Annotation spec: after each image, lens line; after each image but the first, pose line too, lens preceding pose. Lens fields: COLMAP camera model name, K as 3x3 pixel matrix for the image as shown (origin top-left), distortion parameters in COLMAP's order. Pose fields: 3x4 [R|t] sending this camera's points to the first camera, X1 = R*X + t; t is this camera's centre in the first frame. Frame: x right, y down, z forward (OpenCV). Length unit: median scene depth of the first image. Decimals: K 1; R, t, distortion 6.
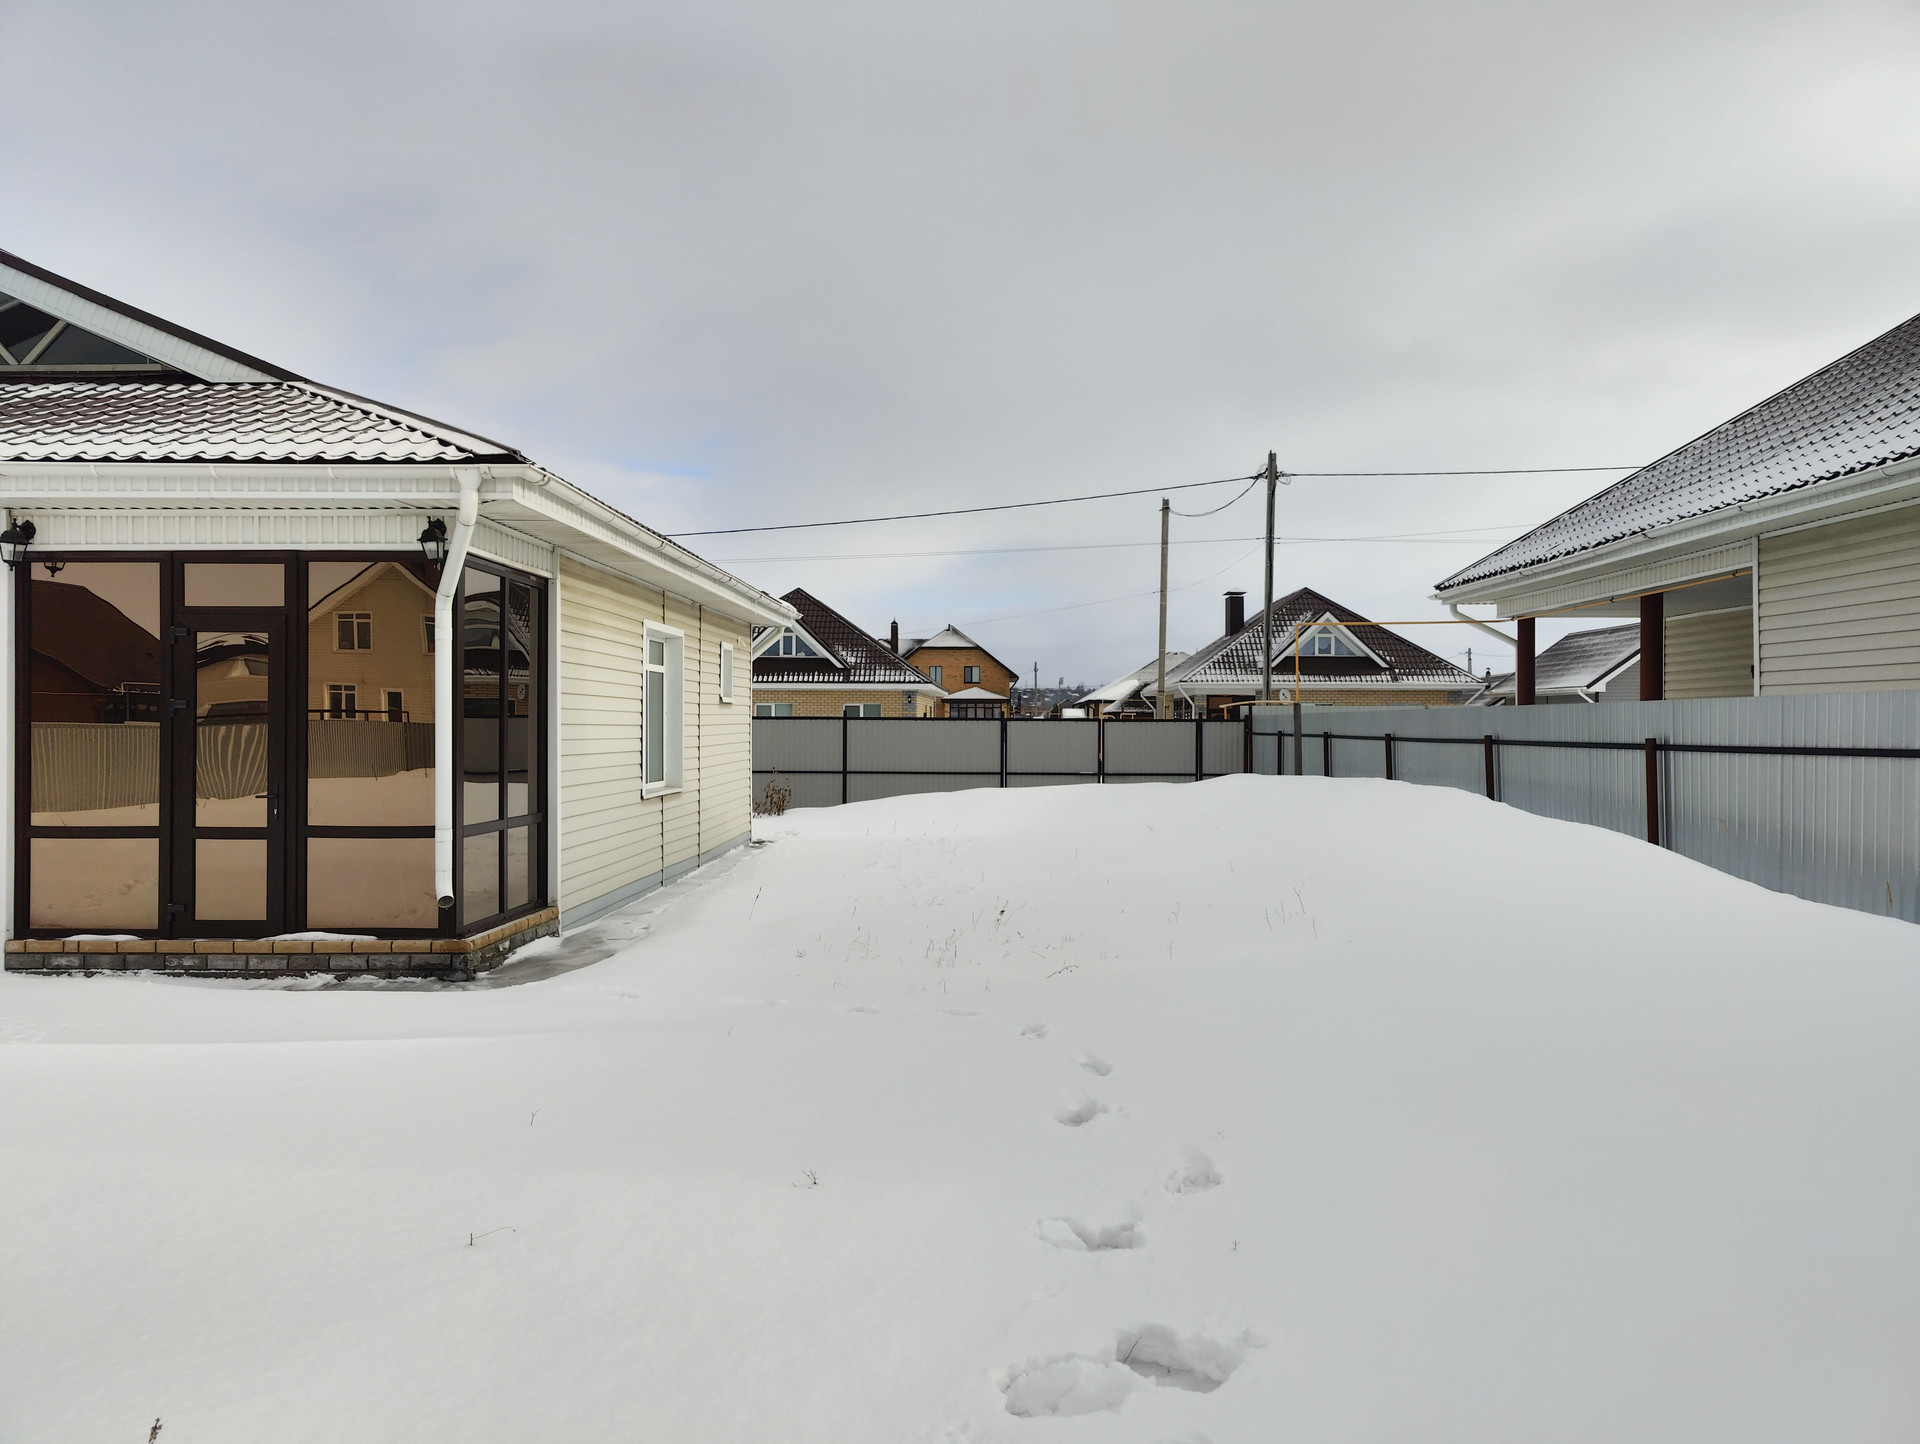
lens RADIAL K [[1341.2, 0, 949.8], [0, 1341.2, 731.4], [0, 0, 1]] dist [0.015481, -0.006385]
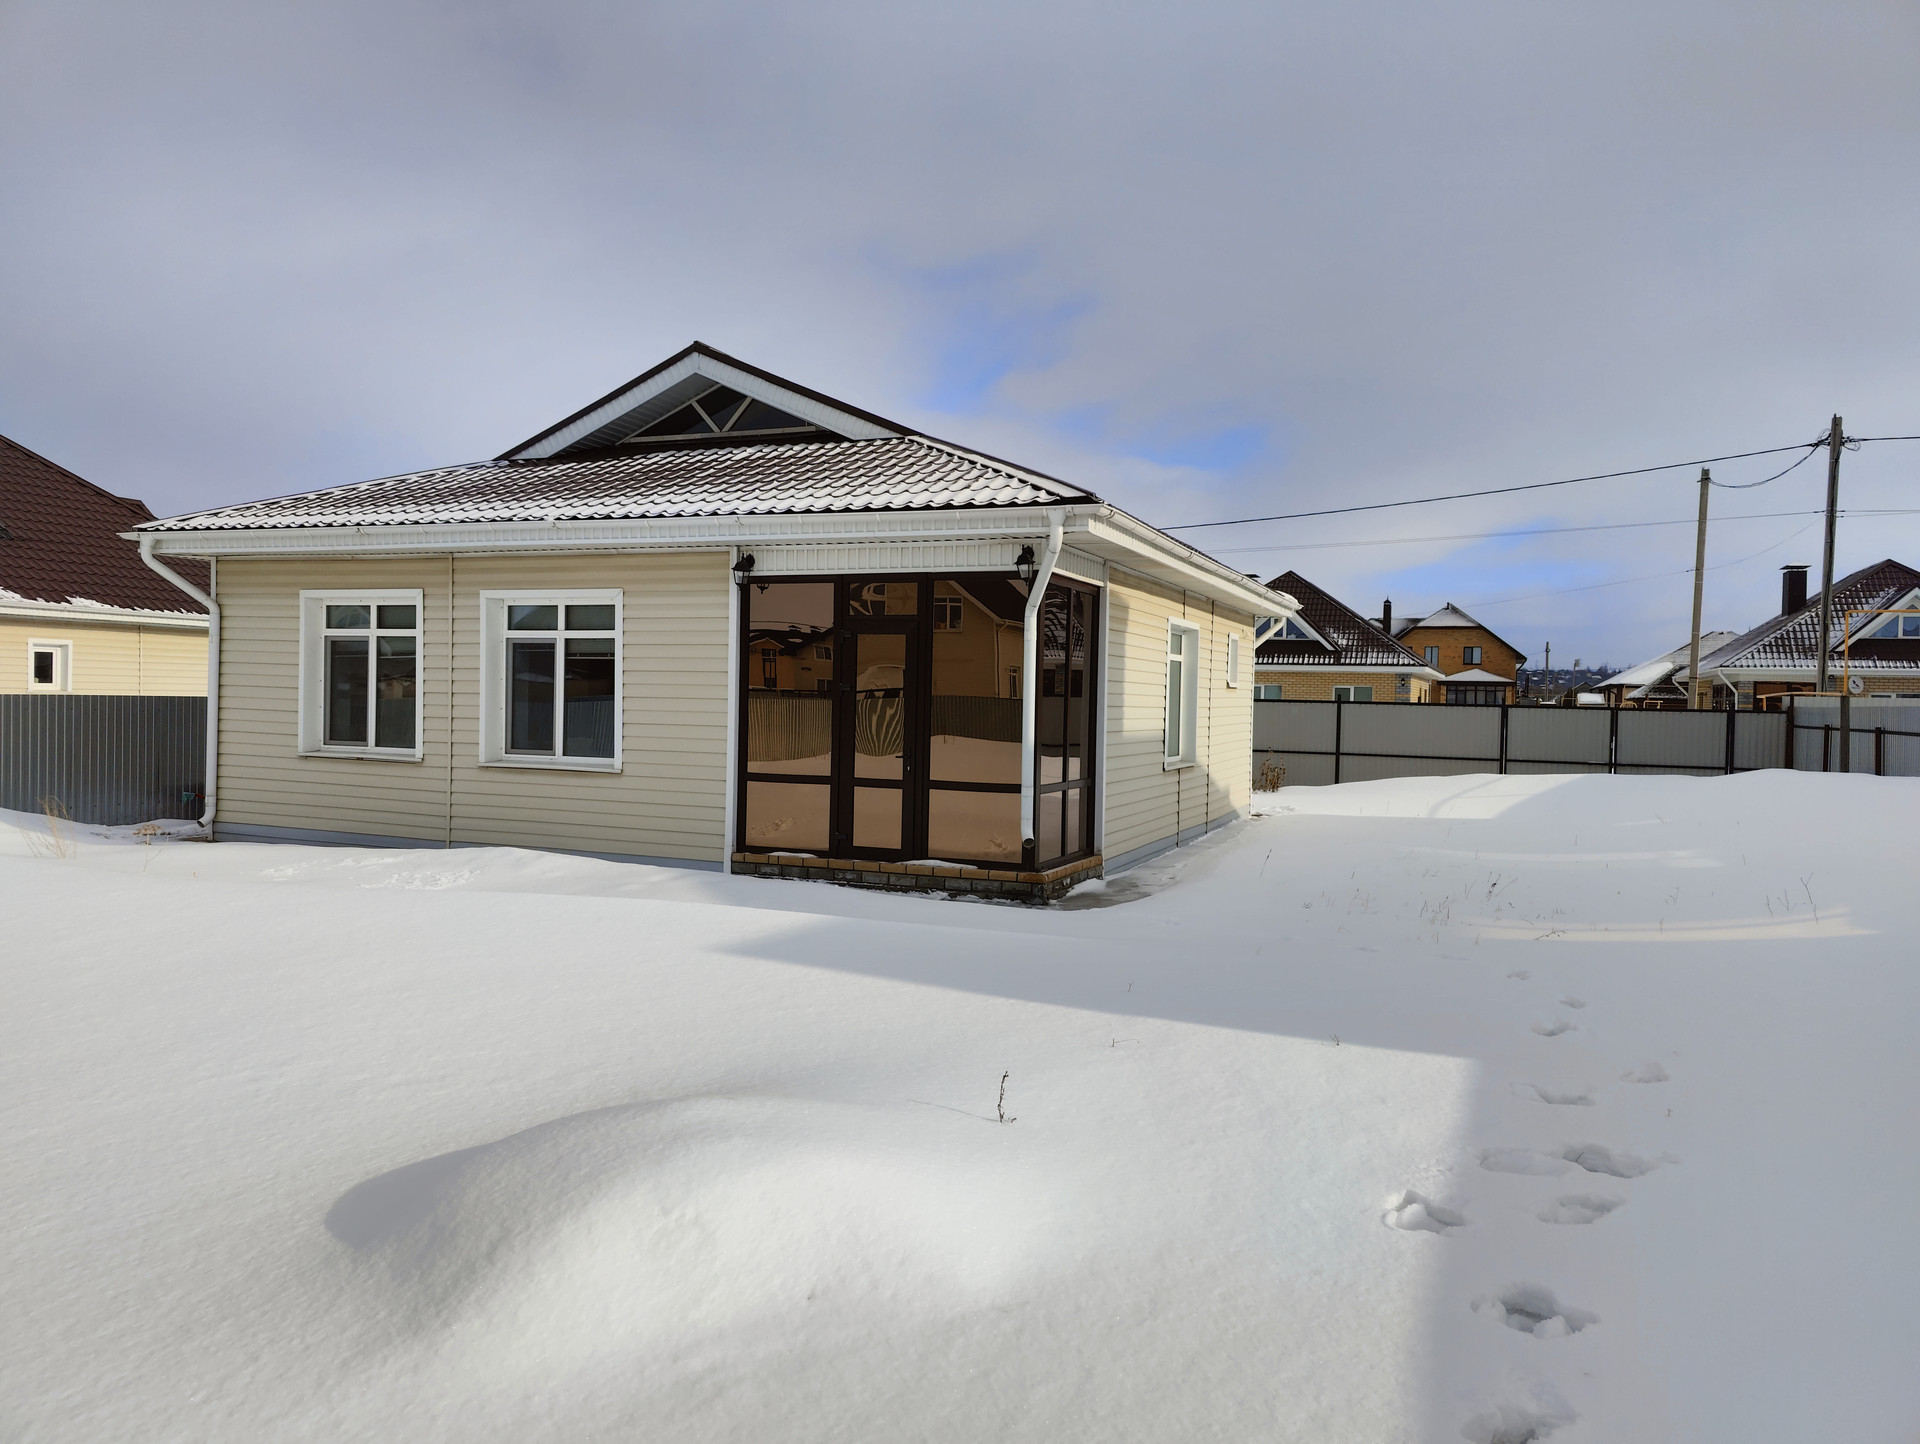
lens RADIAL K [[1341.2, 0, 949.8], [0, 1341.2, 731.4], [0, 0, 1]] dist [0.015481, -0.006385]
pose [[0.937995, 0.026432, -0.345640, -0.002106], [-0.020830, 0.999585, 0.019911, -0.003632], [0.346023, -0.011476, 0.938156, -0.184787]]
